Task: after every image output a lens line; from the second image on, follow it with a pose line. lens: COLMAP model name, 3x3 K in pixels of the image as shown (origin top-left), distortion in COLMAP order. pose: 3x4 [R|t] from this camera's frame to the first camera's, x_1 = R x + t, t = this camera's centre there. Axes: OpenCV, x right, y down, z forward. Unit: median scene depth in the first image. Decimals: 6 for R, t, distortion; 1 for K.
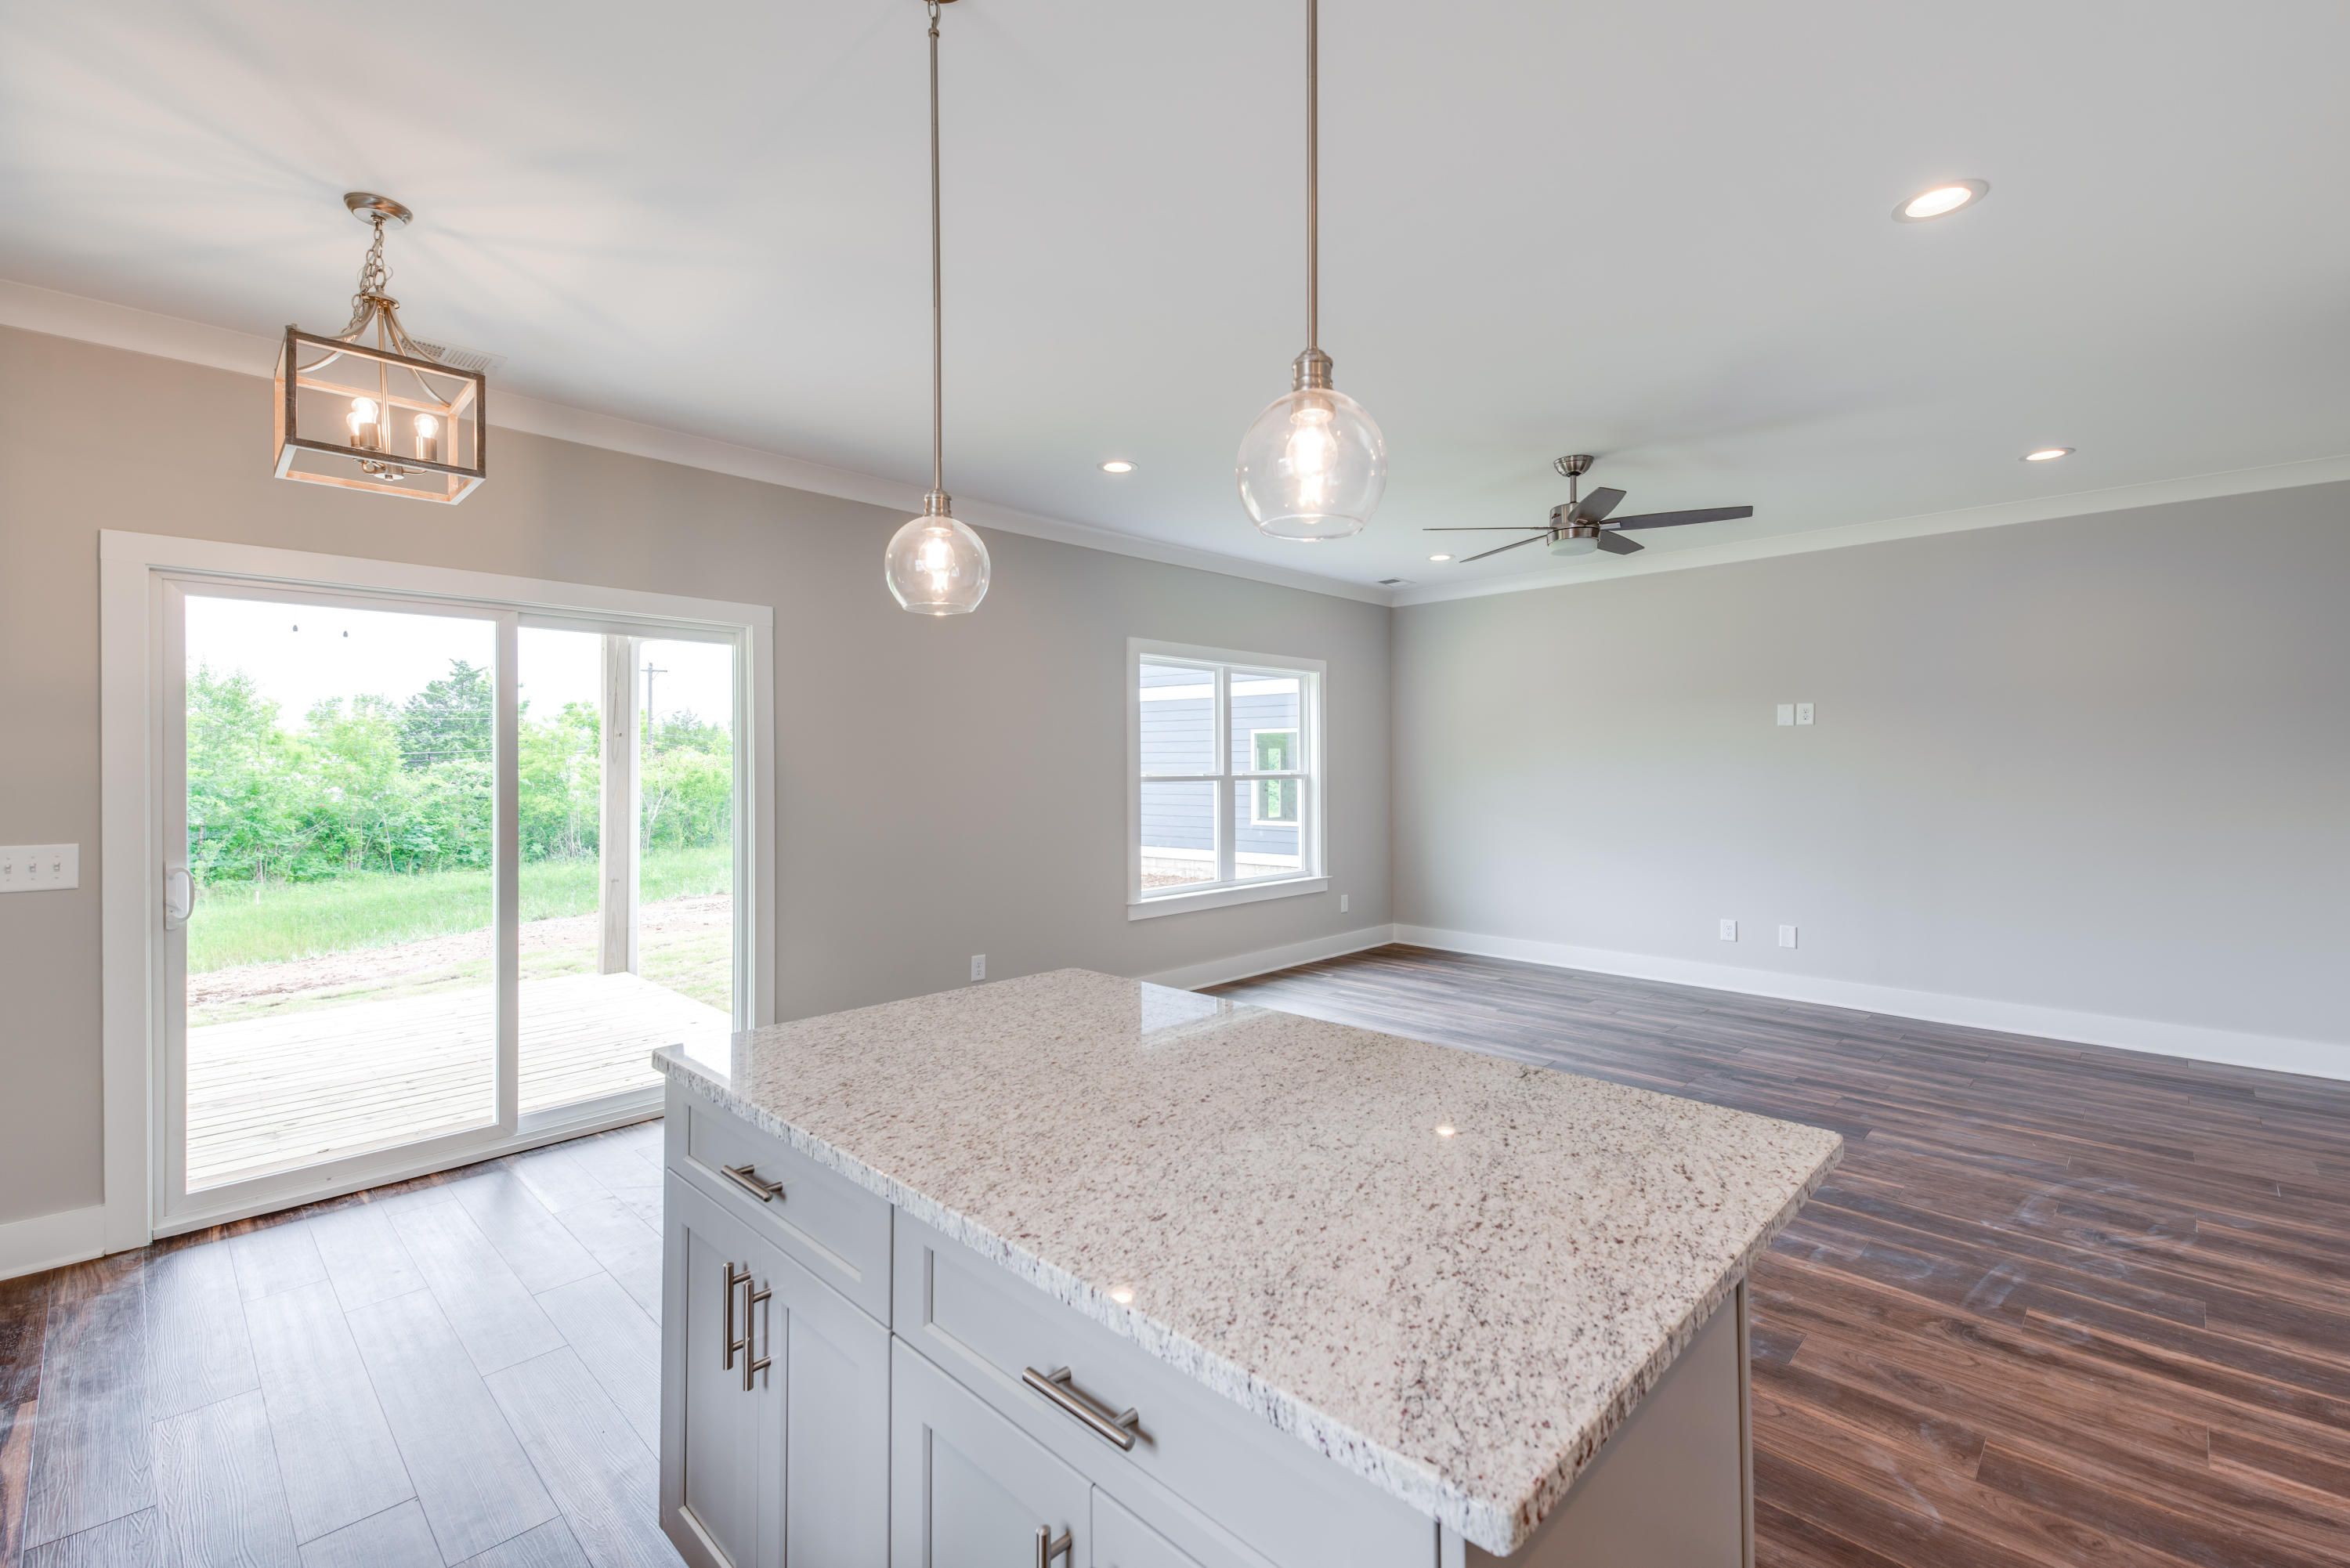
lens RADIAL K [[993.6, 0, 1179.7], [0, 993.6, 777.4], [0, 0, 1]] dist [0.045169, -0.016973]
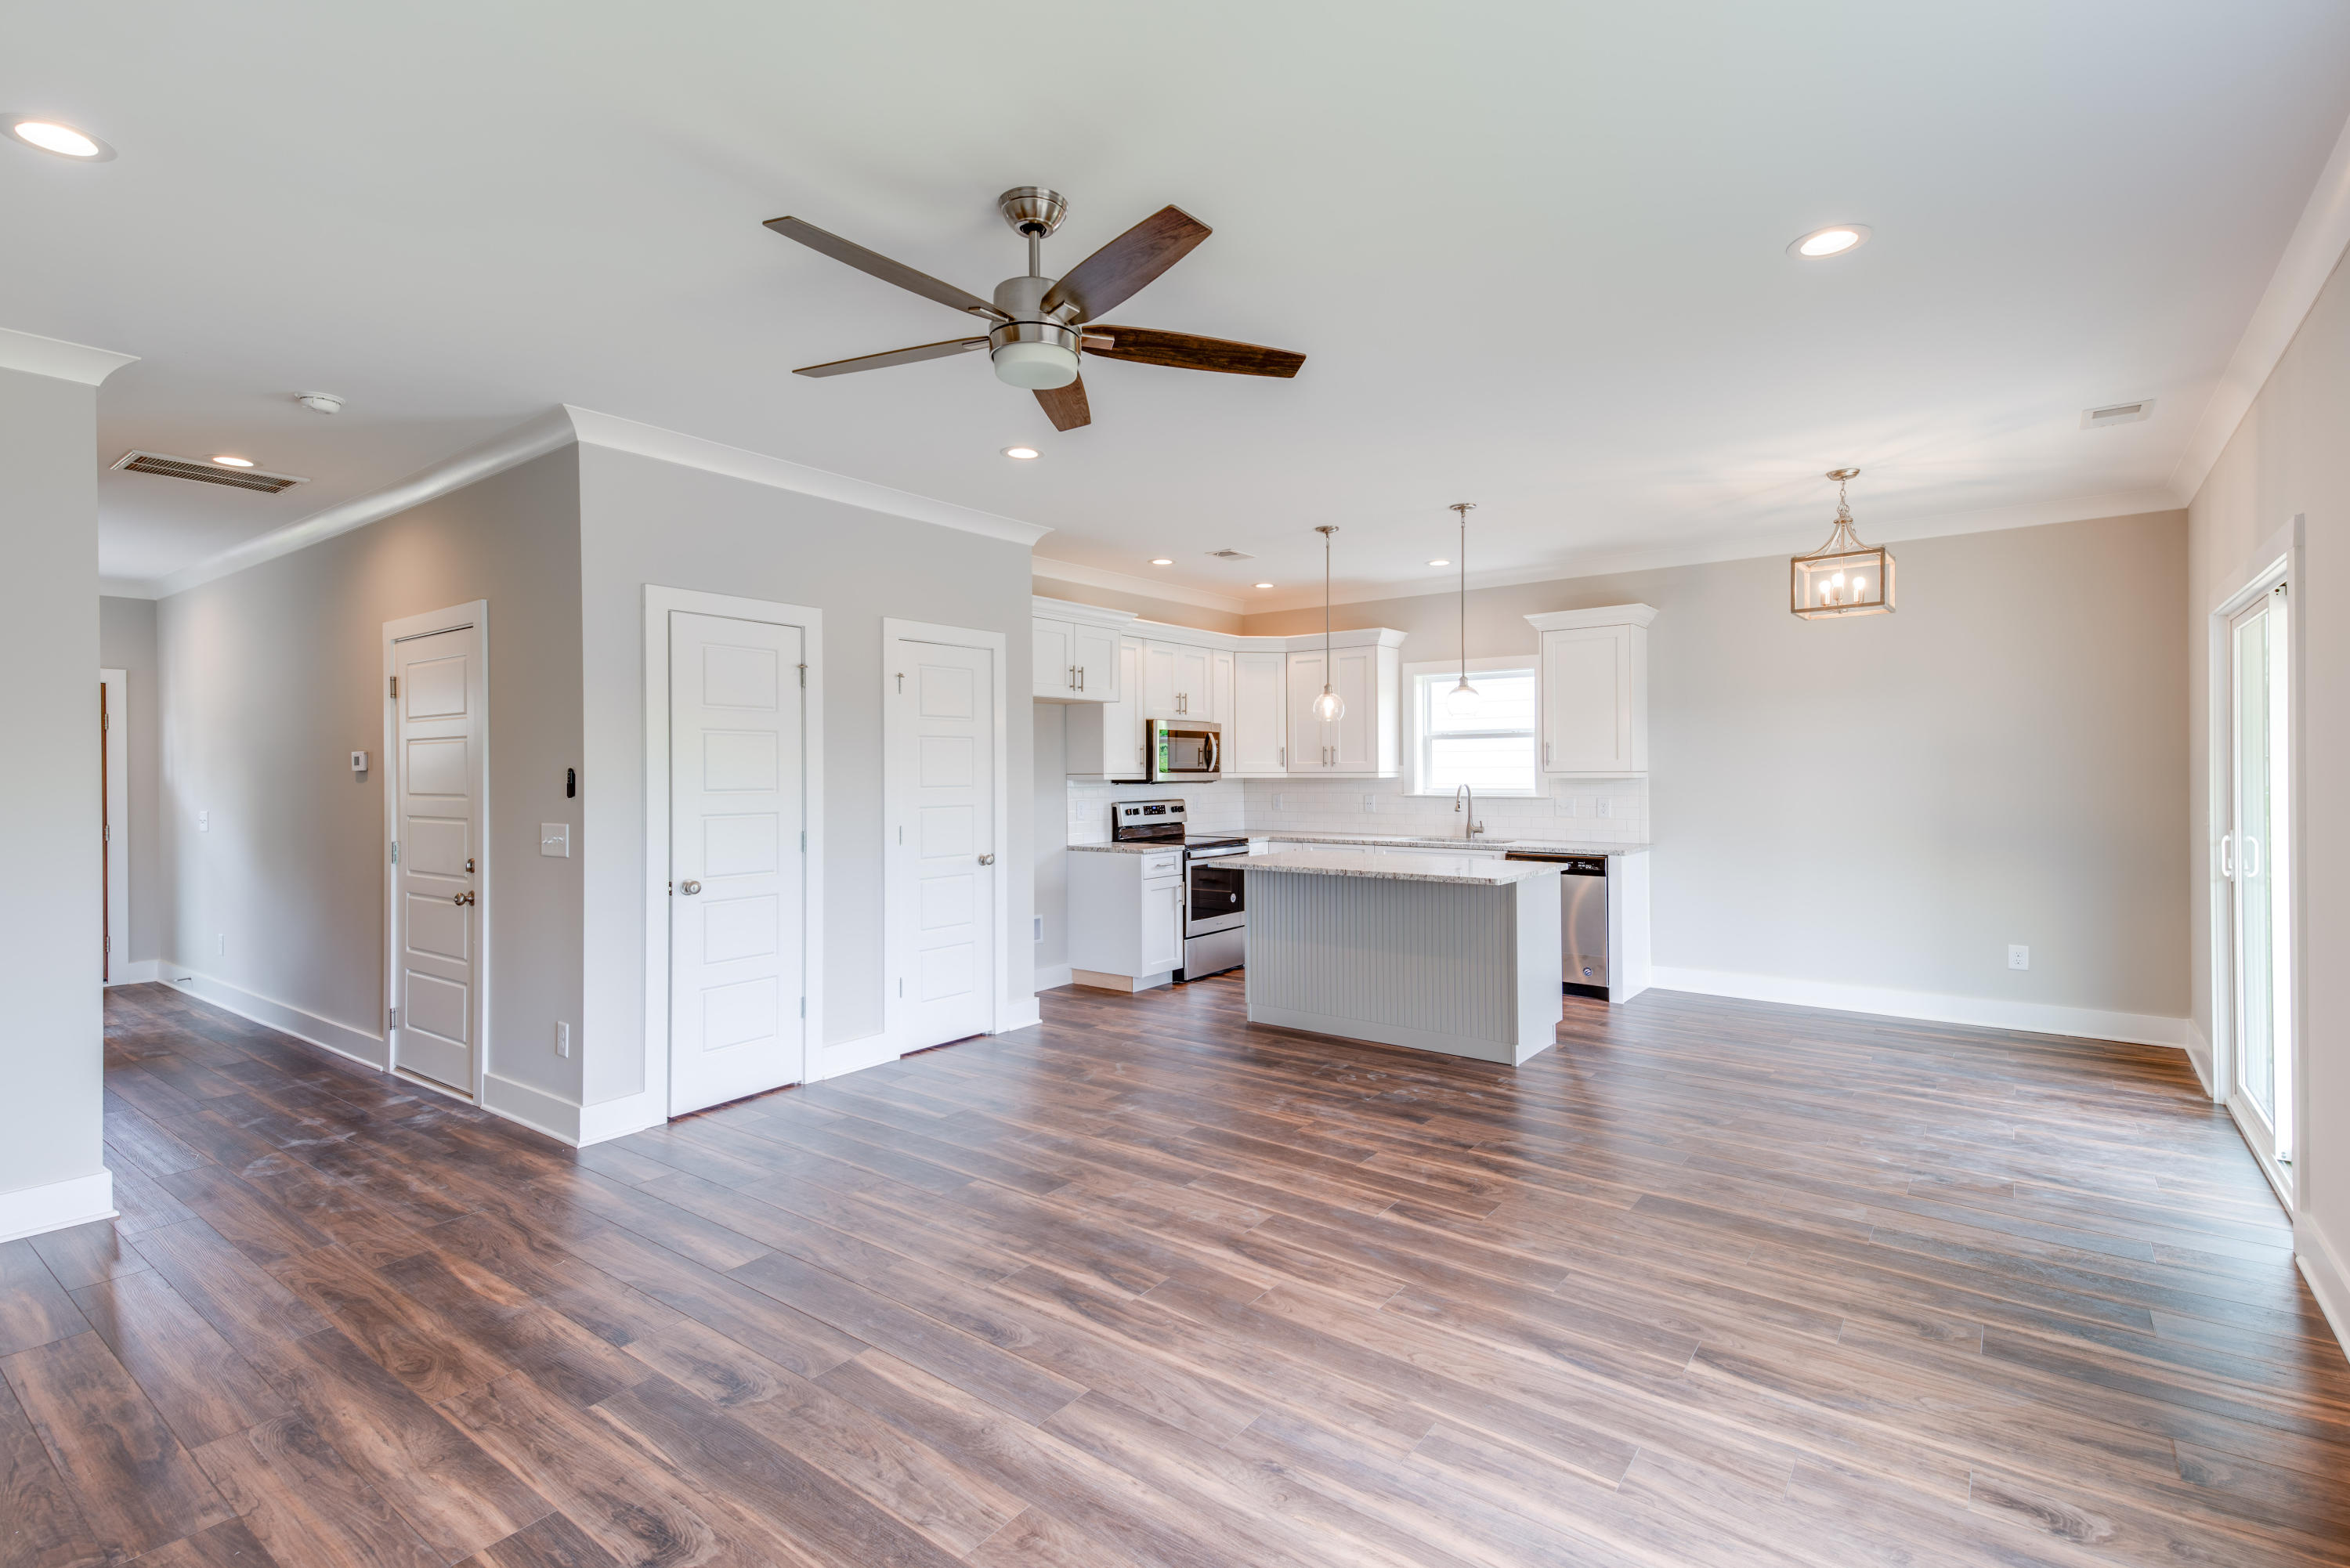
lens RADIAL K [[1094.7, 0, 1165.2], [0, 1094.7, 766.3], [0, 0, 1]] dist [0.045279, -0.000411]
pose [[-0.993491, 0.010042, -0.113466, 0.393777], [0.008868, 0.999902, 0.010841, -0.022683], [0.113564, 0.009764, -0.993483, 1.590387]]
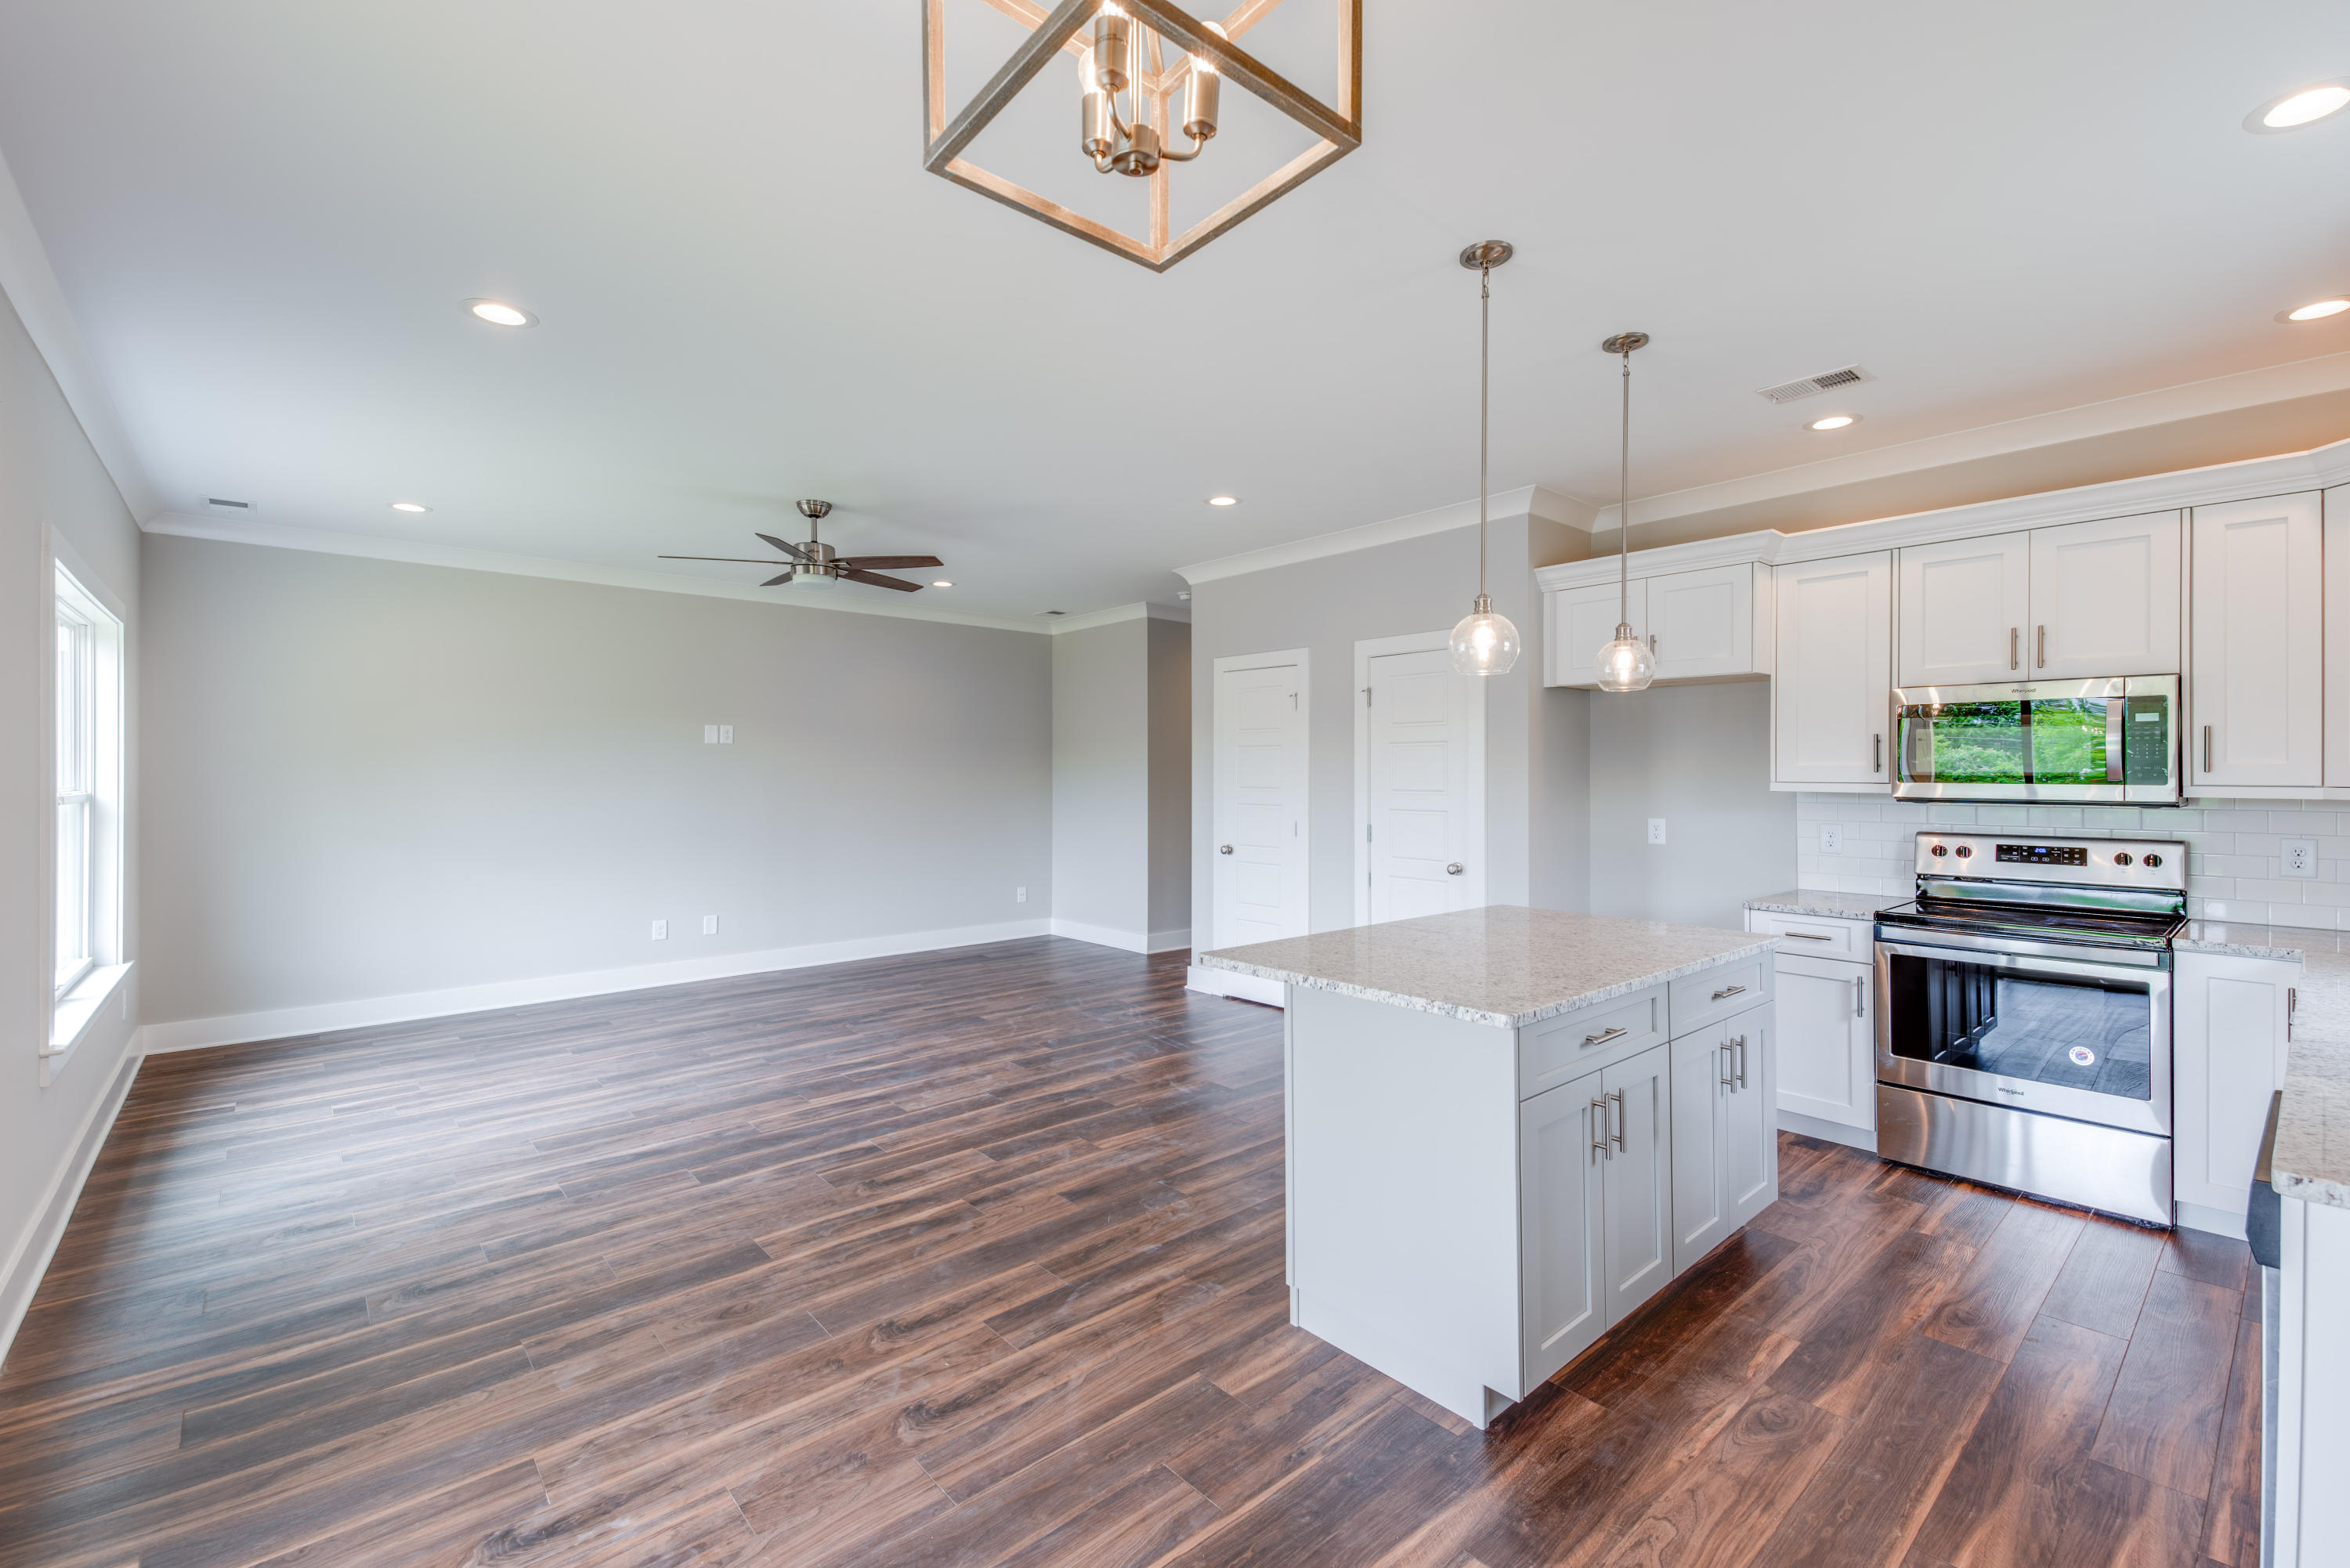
lens RADIAL K [[993.6, 0, 1179.7], [0, 993.6, 777.4], [0, 0, 1]] dist [0.045169, -0.016973]
pose [[0.074834, 0.001125, 0.997195, -0.681378], [0.011749, 0.999929, -0.002010, -0.004971], [-0.997127, 0.011866, 0.074815, 0.503407]]
